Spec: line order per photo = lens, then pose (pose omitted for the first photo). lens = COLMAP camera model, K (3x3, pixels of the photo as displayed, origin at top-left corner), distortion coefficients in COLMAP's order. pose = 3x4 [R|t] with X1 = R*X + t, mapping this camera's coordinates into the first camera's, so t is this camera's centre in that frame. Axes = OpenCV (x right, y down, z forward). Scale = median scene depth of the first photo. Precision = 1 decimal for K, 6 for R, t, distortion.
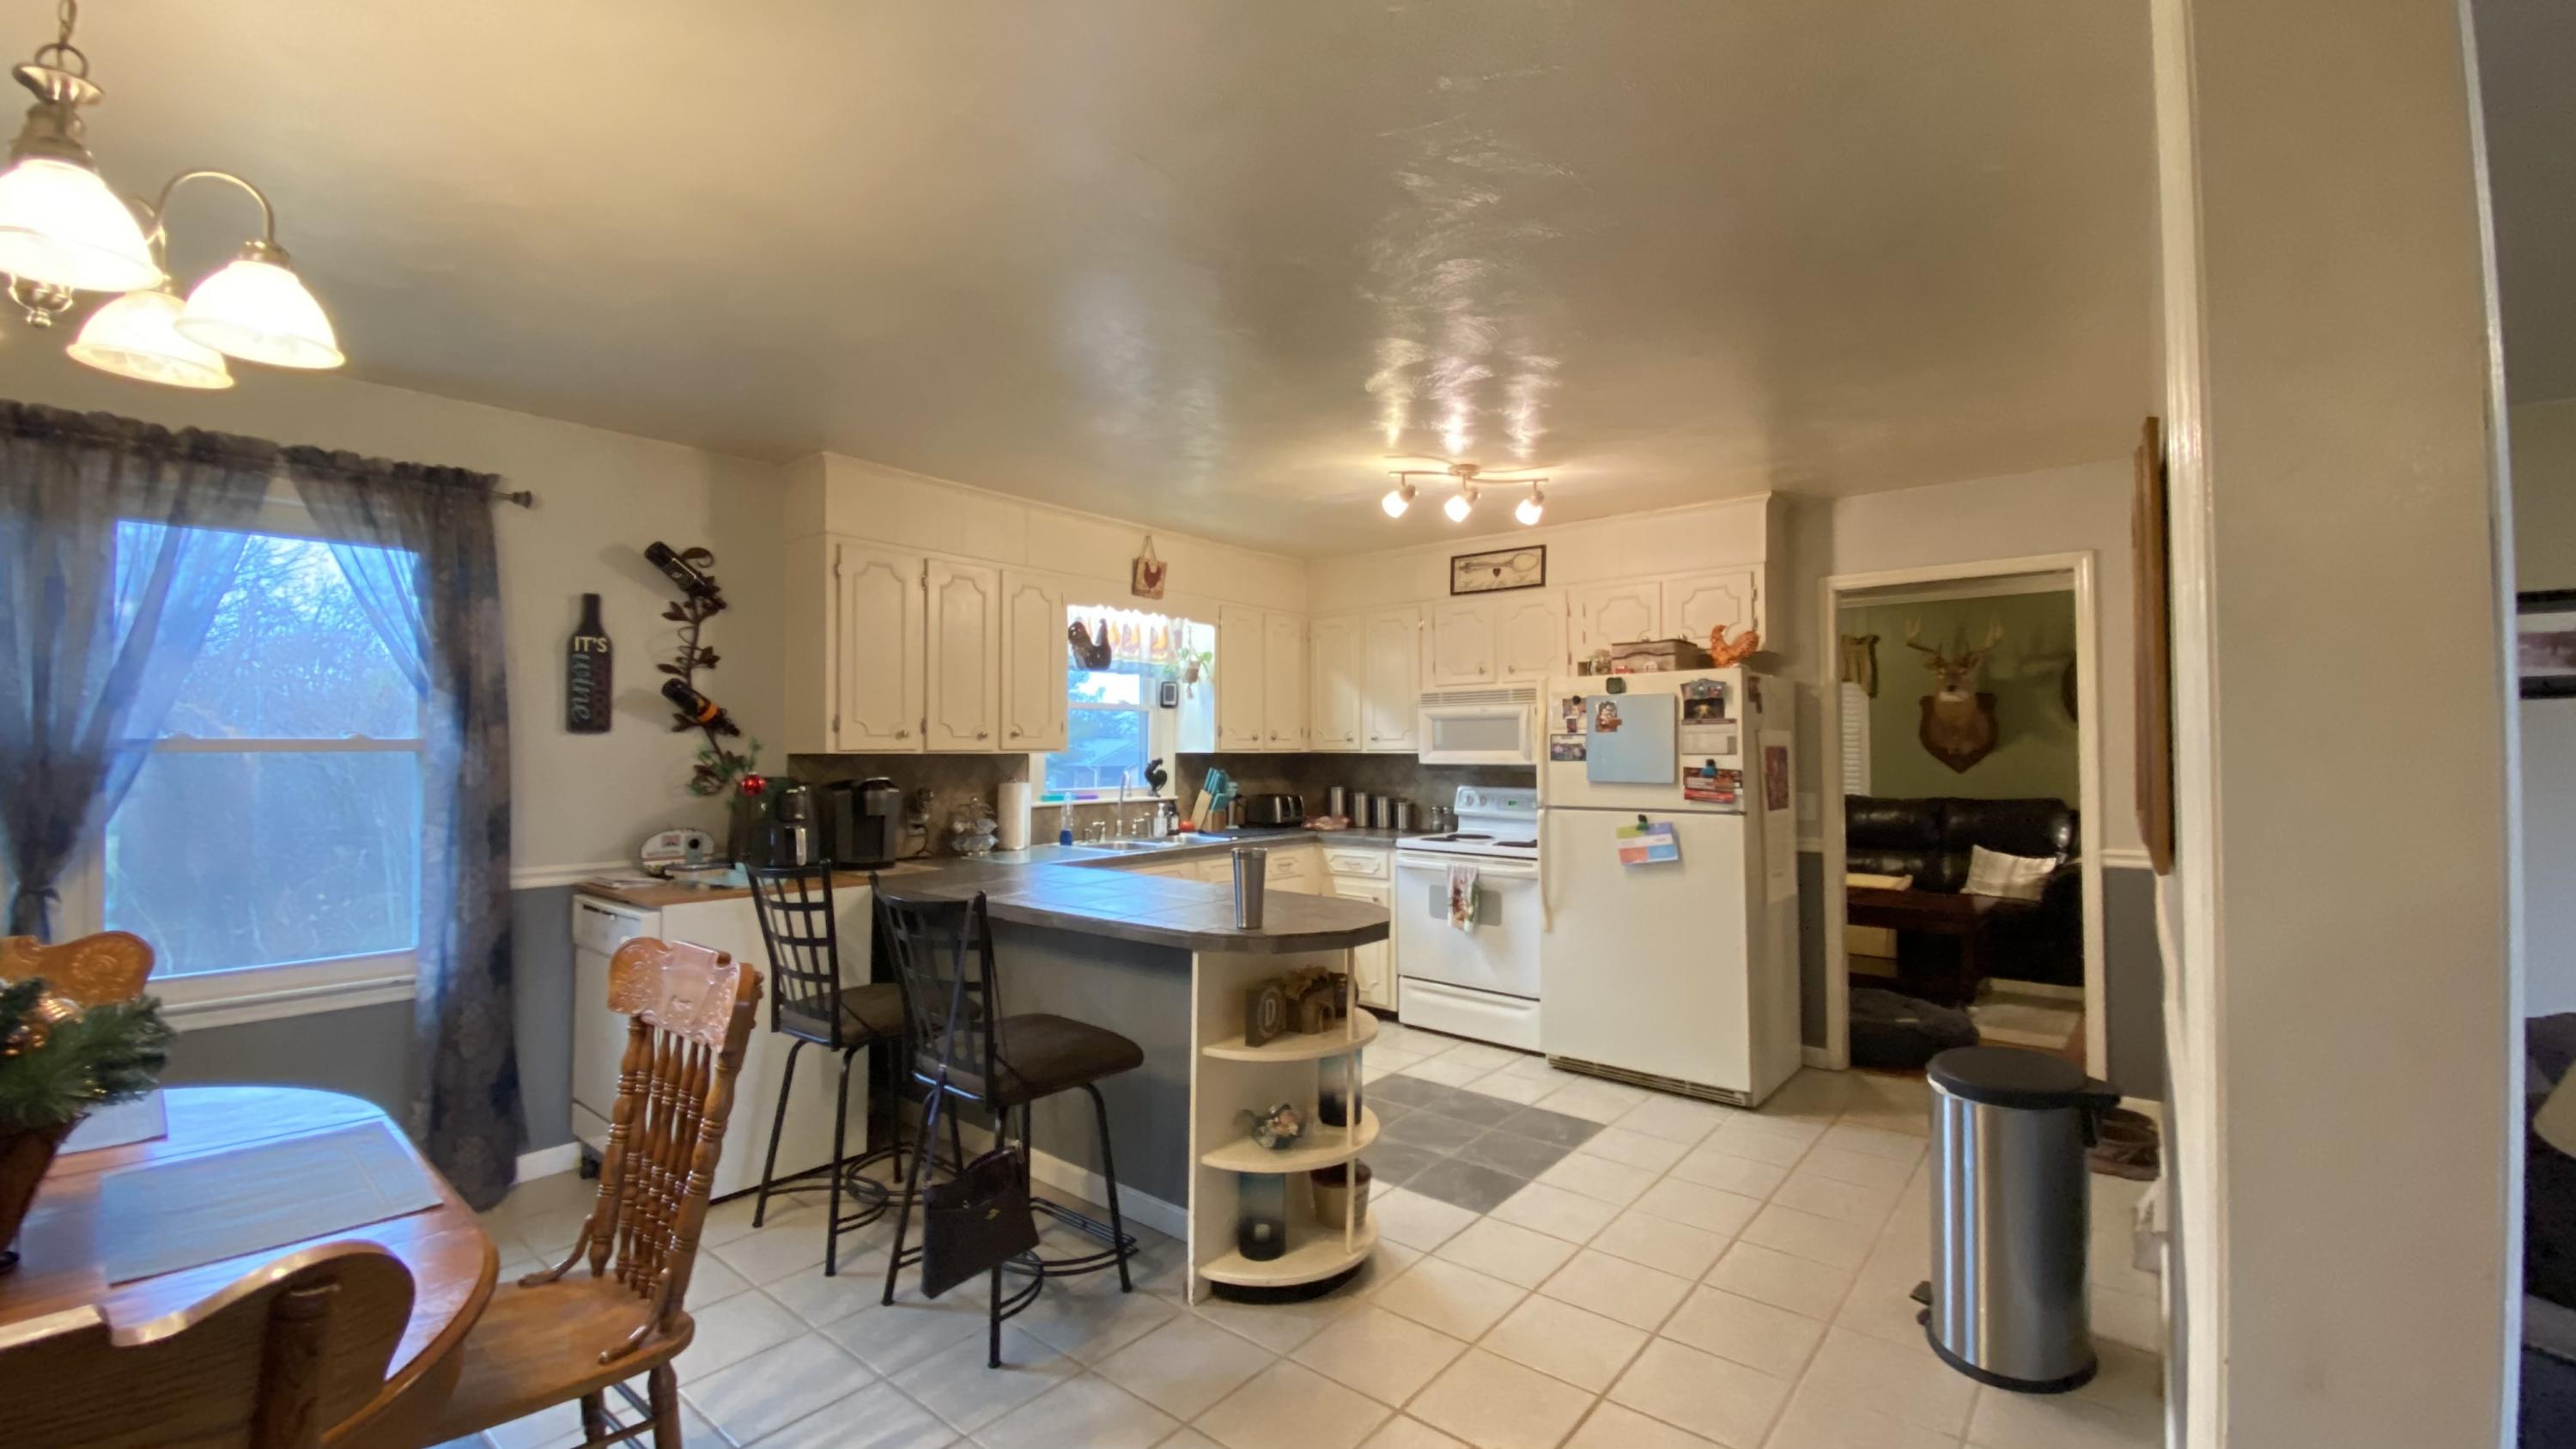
lens RADIAL K [[1003.3, 0, 1280.5], [0, 1003.3, 731.3], [0, 0, 1]] dist [-0.000252, -0.009973]
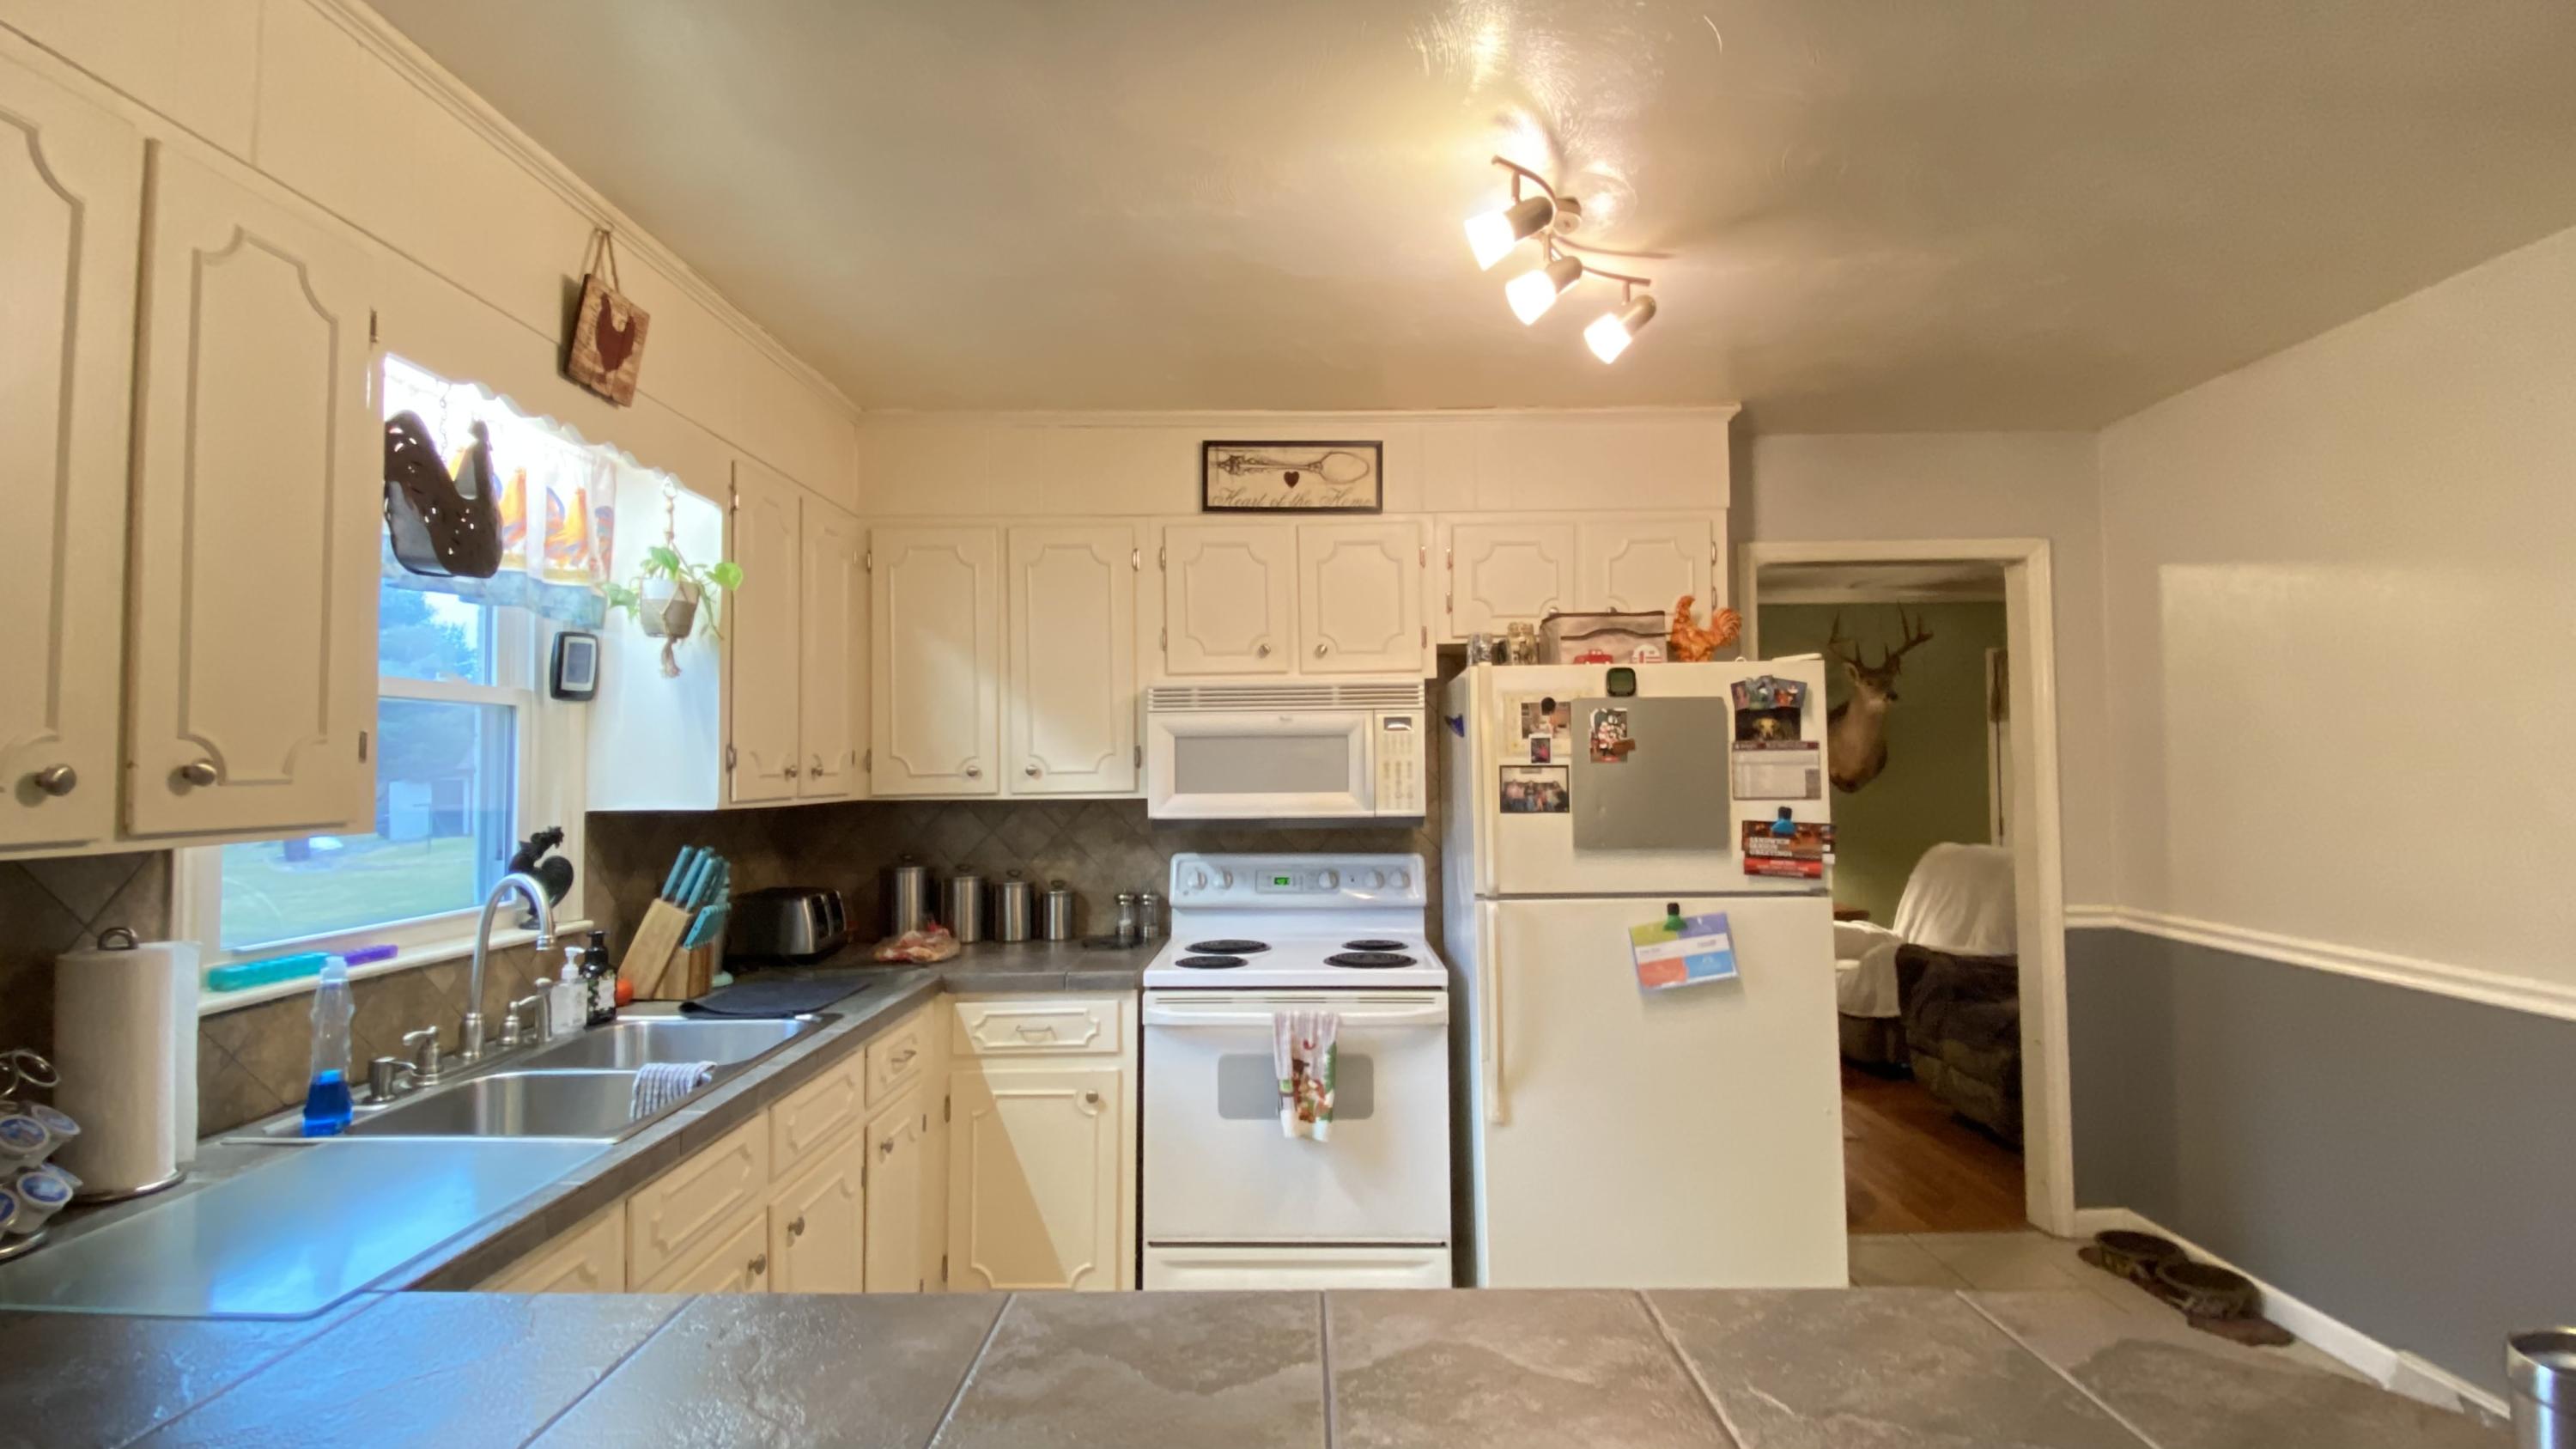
lens RADIAL K [[1167.9, 0, 1283.9], [0, 1167.9, 721.2], [0, 0, 1]] dist [0.032048, -0.001059]
pose [[0.770889, 0.020097, 0.636652, -0.214512], [-0.004115, 0.999638, -0.026573, -0.003592], [-0.636956, 0.017865, 0.770693, 0.509698]]
